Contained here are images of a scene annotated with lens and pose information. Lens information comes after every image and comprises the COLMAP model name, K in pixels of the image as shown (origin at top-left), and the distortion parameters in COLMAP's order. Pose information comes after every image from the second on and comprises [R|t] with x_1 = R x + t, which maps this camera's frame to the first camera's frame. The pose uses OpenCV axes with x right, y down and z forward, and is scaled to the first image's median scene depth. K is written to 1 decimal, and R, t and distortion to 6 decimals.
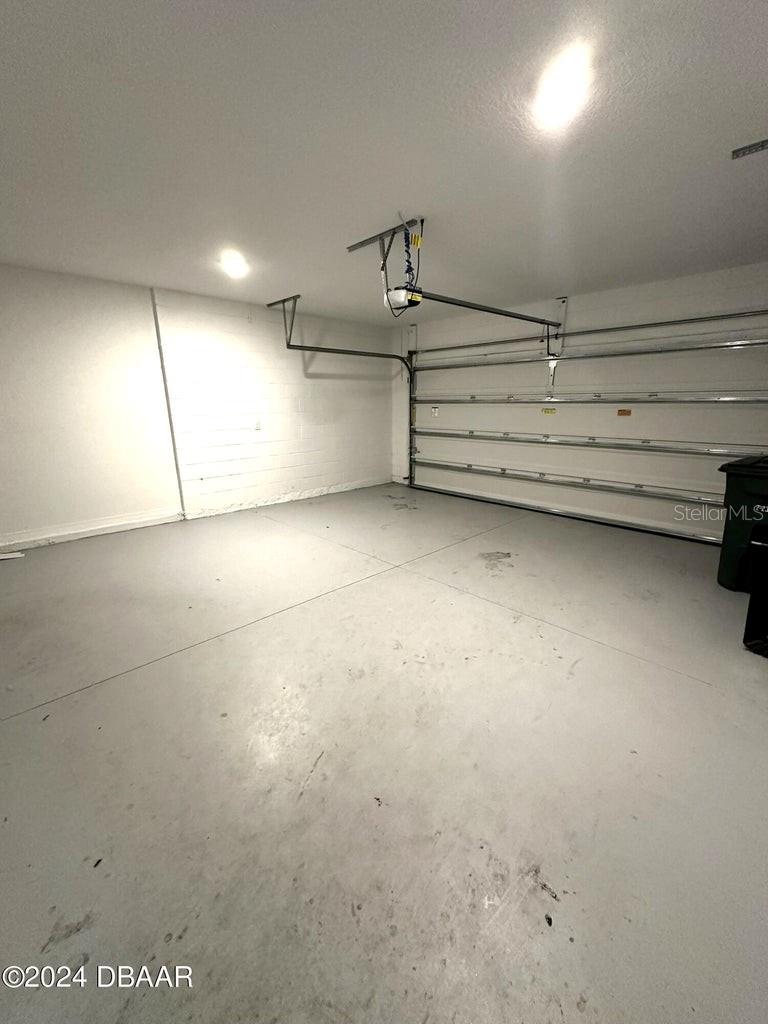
lens RADIAL K [[409.6, 0, 387.7], [0, 409.6, 512.1], [0, 0, 1]] dist [-0.000198, -0.000273]
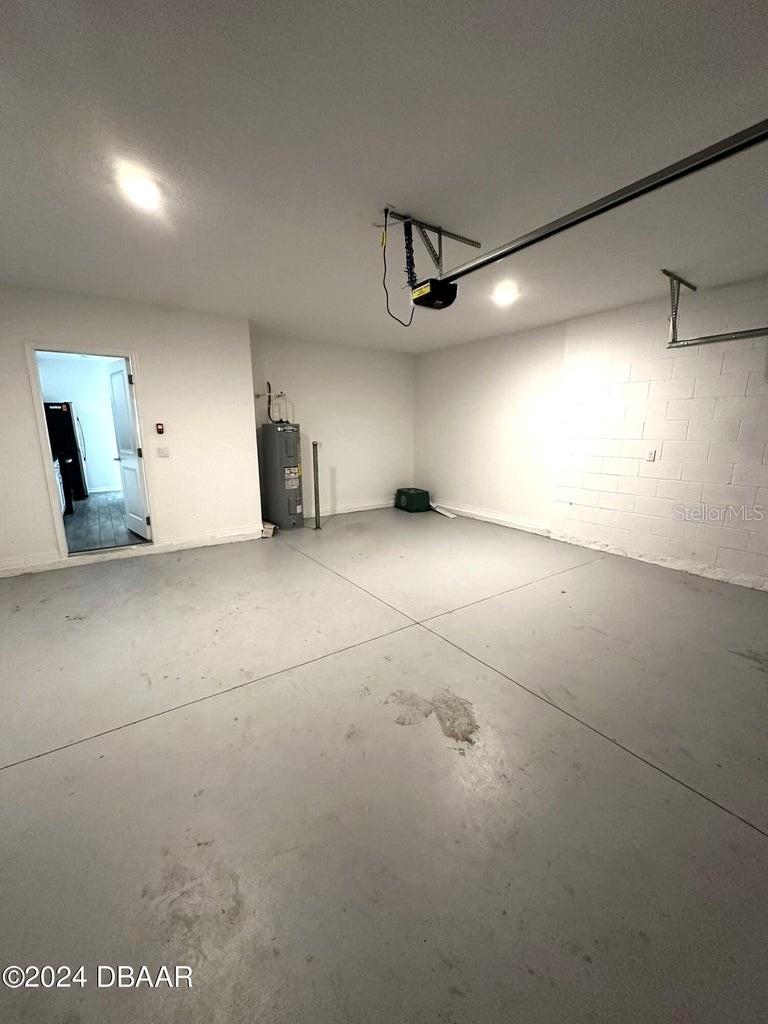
lens RADIAL K [[409.6, 0, 387.7], [0, 409.6, 512.1], [0, 0, 1]] dist [-0.000198, -0.000273]
pose [[-0.167638, 0.202672, -0.964791, 0.787977], [-0.255862, 0.936161, 0.241116, -0.260682], [0.952067, 0.287274, -0.105080, 0.977036]]
